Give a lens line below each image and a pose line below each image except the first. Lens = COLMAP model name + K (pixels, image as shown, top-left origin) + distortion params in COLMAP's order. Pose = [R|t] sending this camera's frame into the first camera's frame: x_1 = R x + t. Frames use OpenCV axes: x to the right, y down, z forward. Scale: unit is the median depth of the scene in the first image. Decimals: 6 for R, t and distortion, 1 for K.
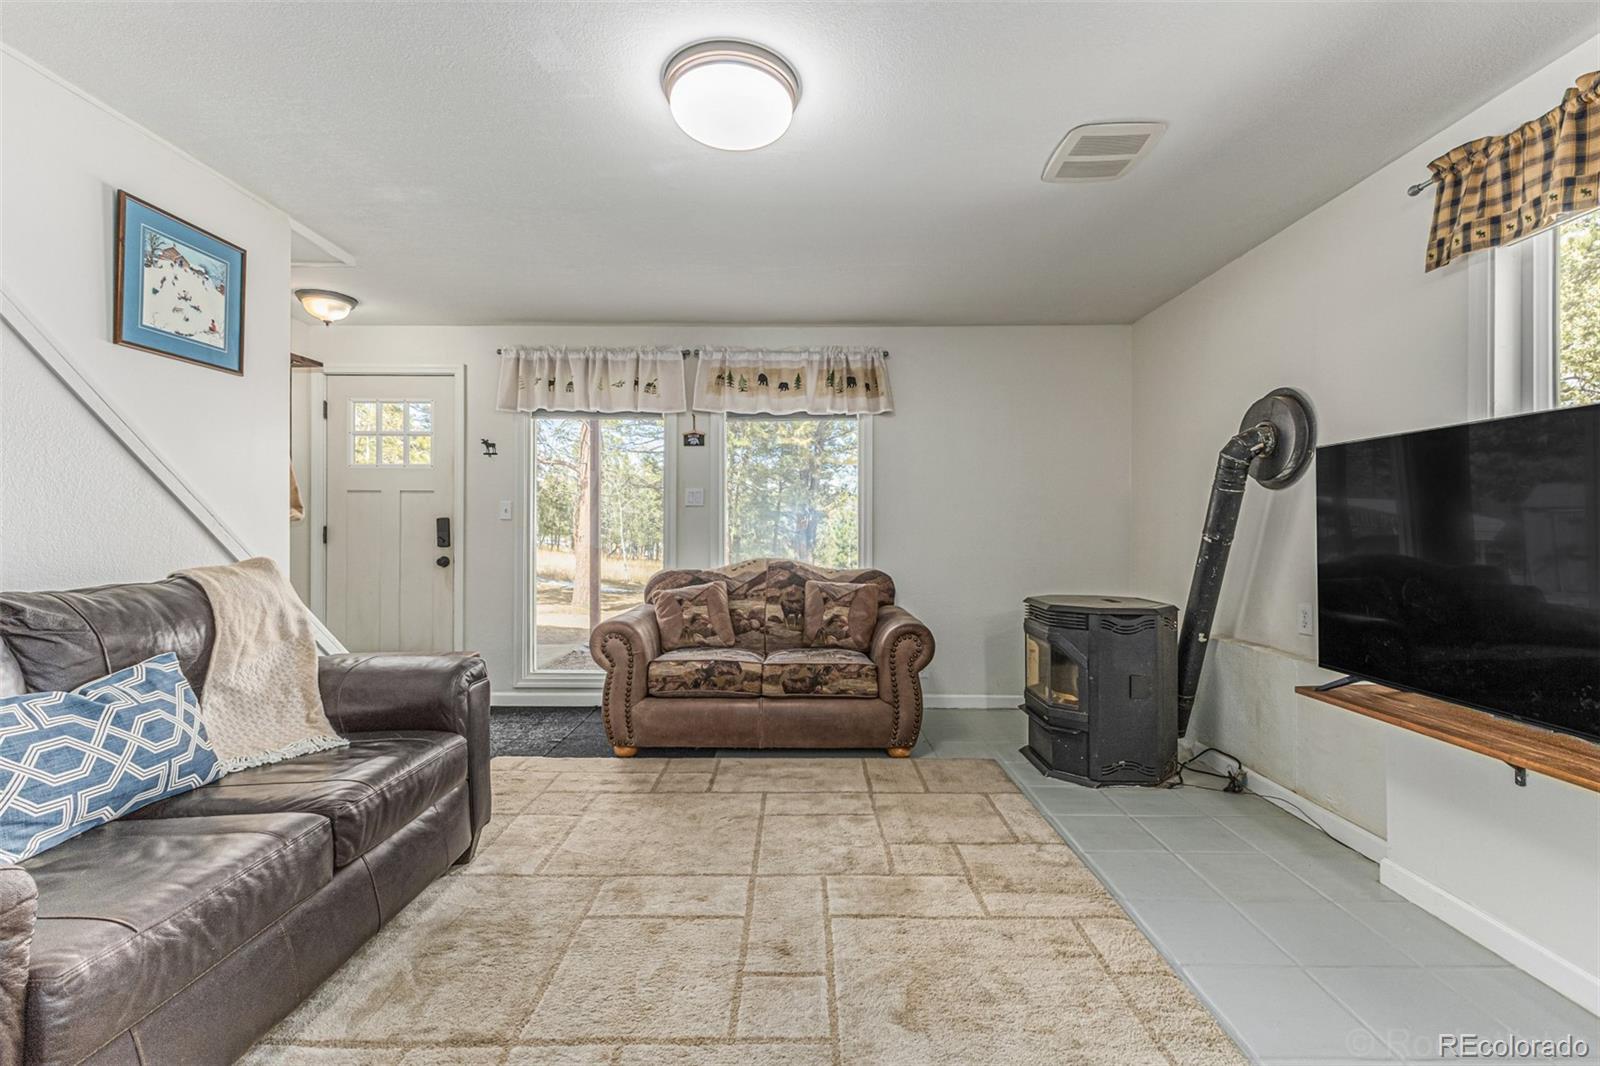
lens RADIAL K [[686.0, 0, 797.8], [0, 686.0, 529.4], [0, 0, 1]] dist [0.010014, -0.003624]
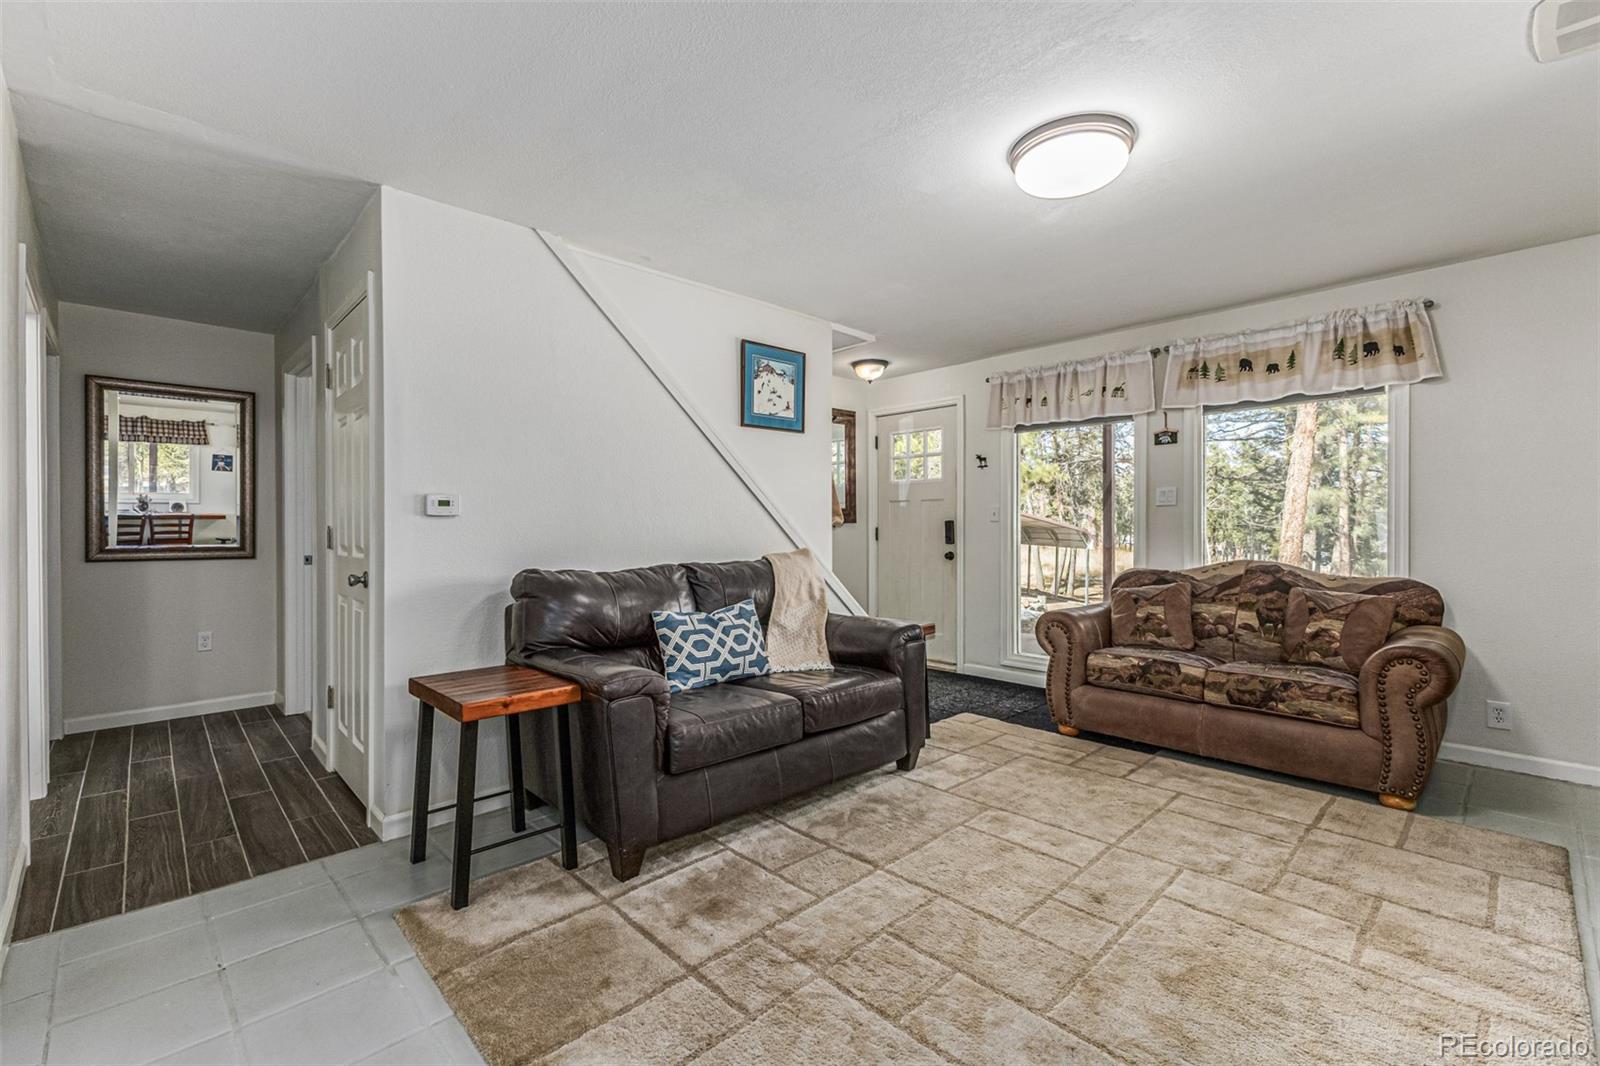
lens RADIAL K [[686.0, 0, 797.8], [0, 686.0, 529.4], [0, 0, 1]] dist [0.010014, -0.003624]
pose [[0.694835, -0.002077, -0.719166, 0.253718], [0.003163, 0.999995, 0.000168, -0.001986], [0.719162, -0.002391, 0.694838, -0.083727]]
